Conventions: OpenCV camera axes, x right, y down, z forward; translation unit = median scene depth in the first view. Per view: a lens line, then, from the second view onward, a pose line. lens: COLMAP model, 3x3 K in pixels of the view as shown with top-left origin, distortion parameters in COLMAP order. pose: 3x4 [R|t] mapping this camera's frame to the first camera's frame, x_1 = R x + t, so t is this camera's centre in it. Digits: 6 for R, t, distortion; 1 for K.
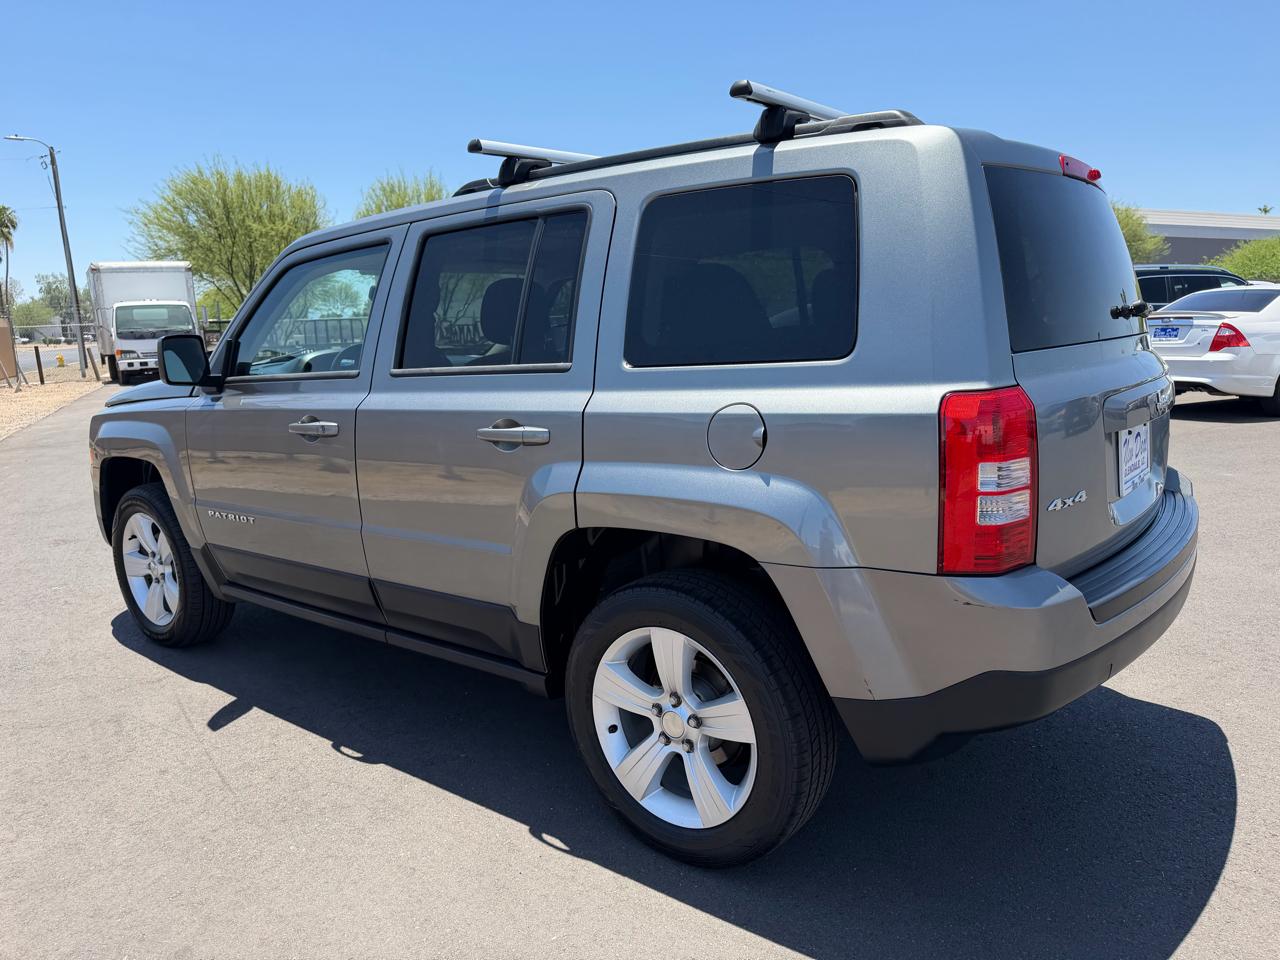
lens RADIAL K [[935.3, 0, 640.0], [0, 935.3, 480.0], [0, 0, 1]] dist [0.033618, -0.066180]
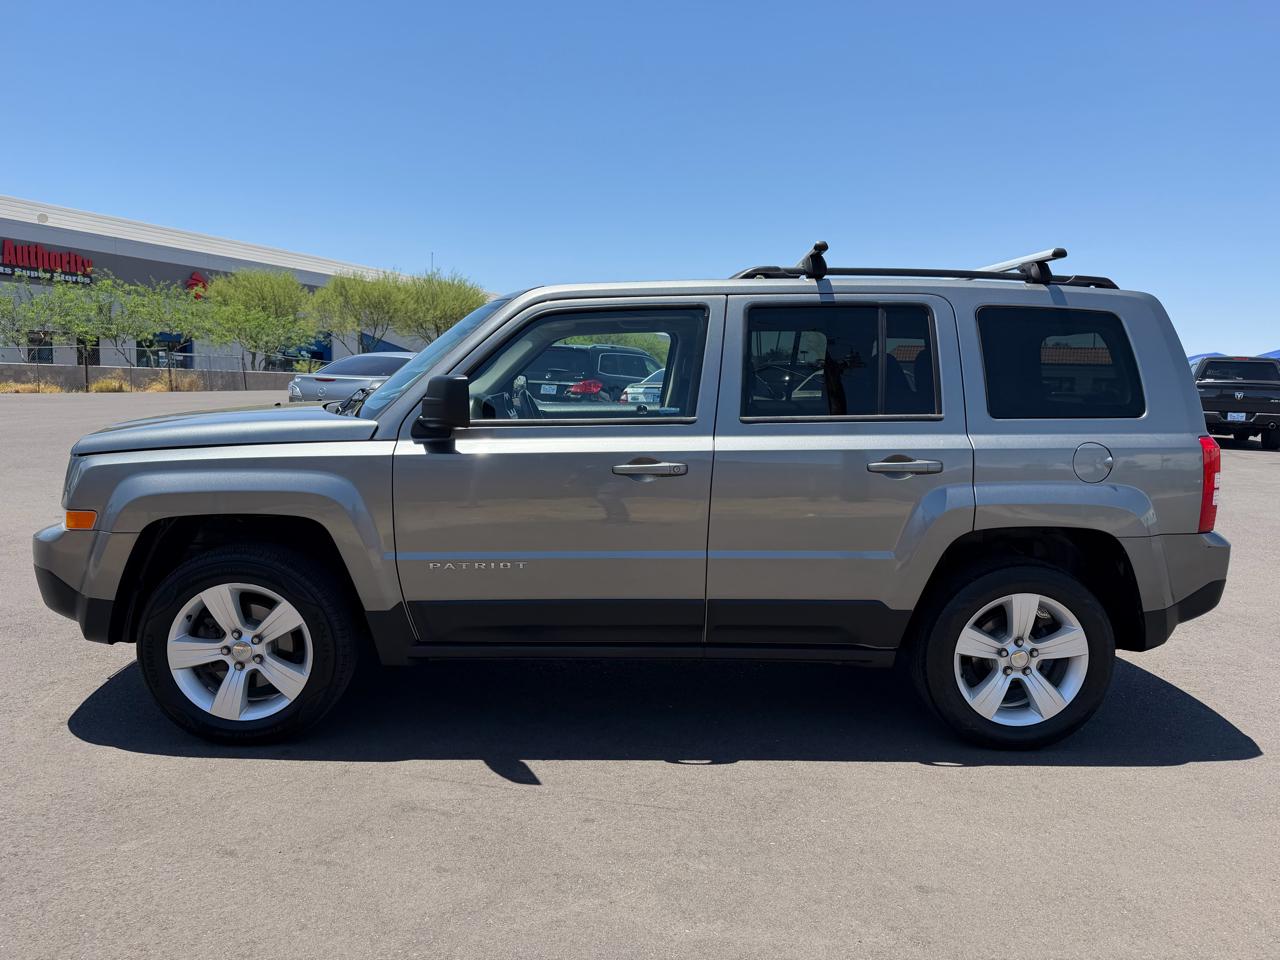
lens RADIAL K [[906.6, 0, 640.0], [0, 906.6, 480.0], [0, 0, 1]] dist [0.044812, -0.057472]
pose [[0.743463, -0.014976, 0.668609, -1.259905], [0.060354, 0.997172, -0.044775, 0.005184], [-0.666048, 0.073642, 0.742265, 0.273136]]
